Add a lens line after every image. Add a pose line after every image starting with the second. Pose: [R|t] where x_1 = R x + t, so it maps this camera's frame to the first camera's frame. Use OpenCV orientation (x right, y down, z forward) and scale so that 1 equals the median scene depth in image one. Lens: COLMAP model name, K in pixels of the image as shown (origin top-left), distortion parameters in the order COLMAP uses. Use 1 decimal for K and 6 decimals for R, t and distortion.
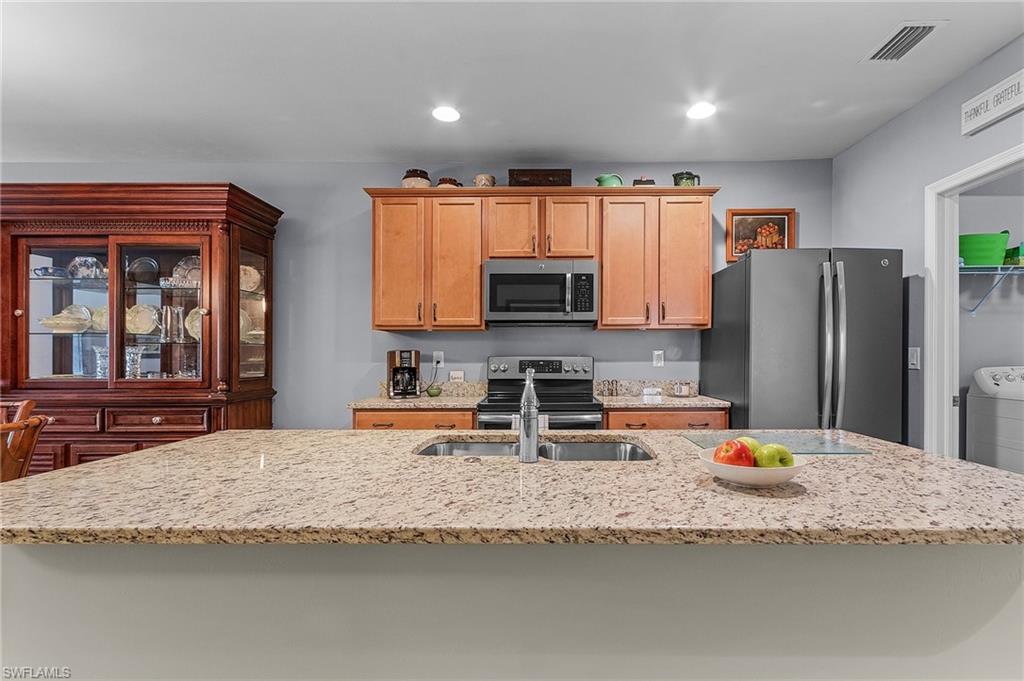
lens RADIAL K [[486.8, 0, 543.2], [0, 486.8, 352.6], [0, 0, 1]] dist [0.001897, -0.000047]
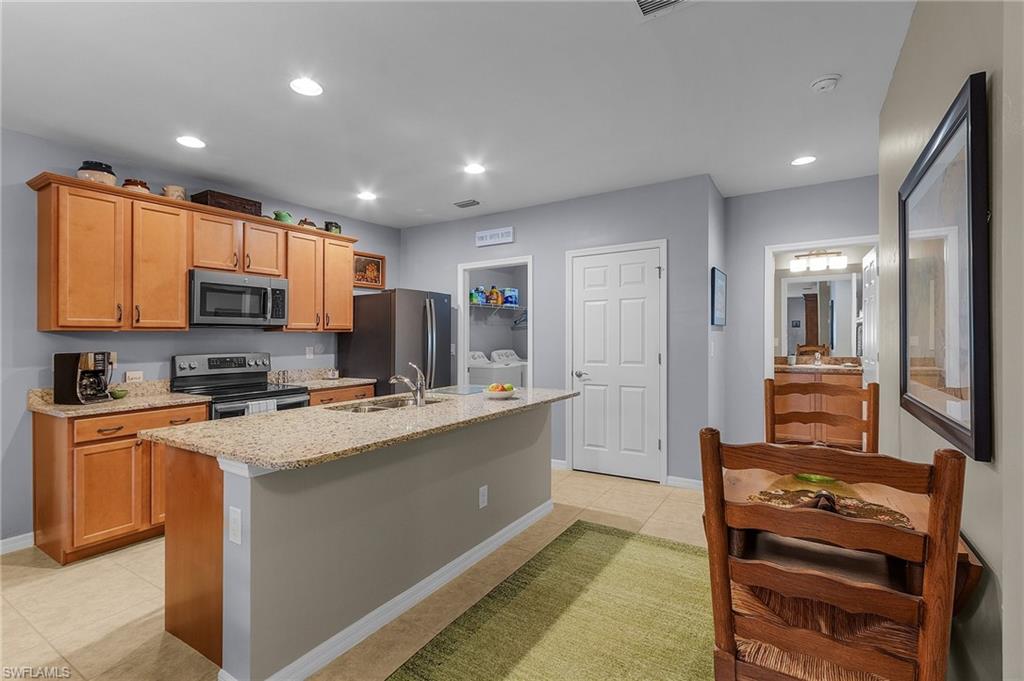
lens RADIAL K [[472.7, 0, 493.7], [0, 472.7, 339.5], [0, 0, 1]] dist [0.001838, 0.000353]
pose [[0.548331, -0.005485, 0.836244, -0.638922], [0.005349, 0.999981, 0.003052, -0.028740], [-0.836244, 0.002800, 0.548350, -0.160355]]
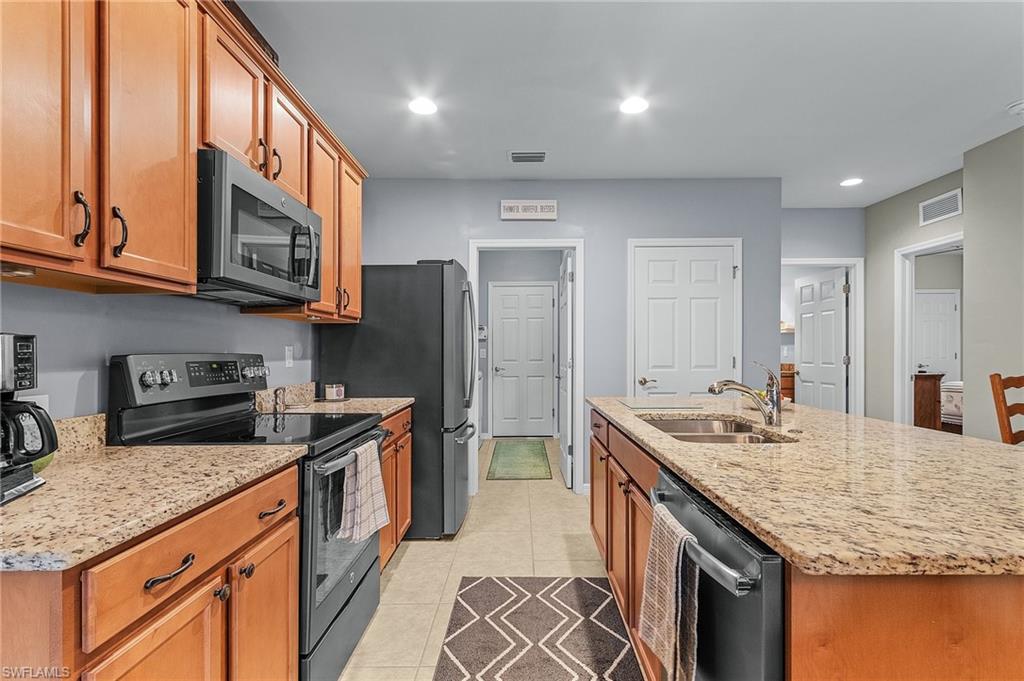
lens RADIAL K [[484.0, 0, 518.0], [0, 484.0, 356.3], [0, 0, 1]] dist [-0.000602, -0.000152]
pose [[0.003743, -0.004569, 0.999983, -0.578866], [-0.000749, 0.999989, 0.004572, 0.008253], [-0.999993, -0.000766, 0.003740, 0.699684]]
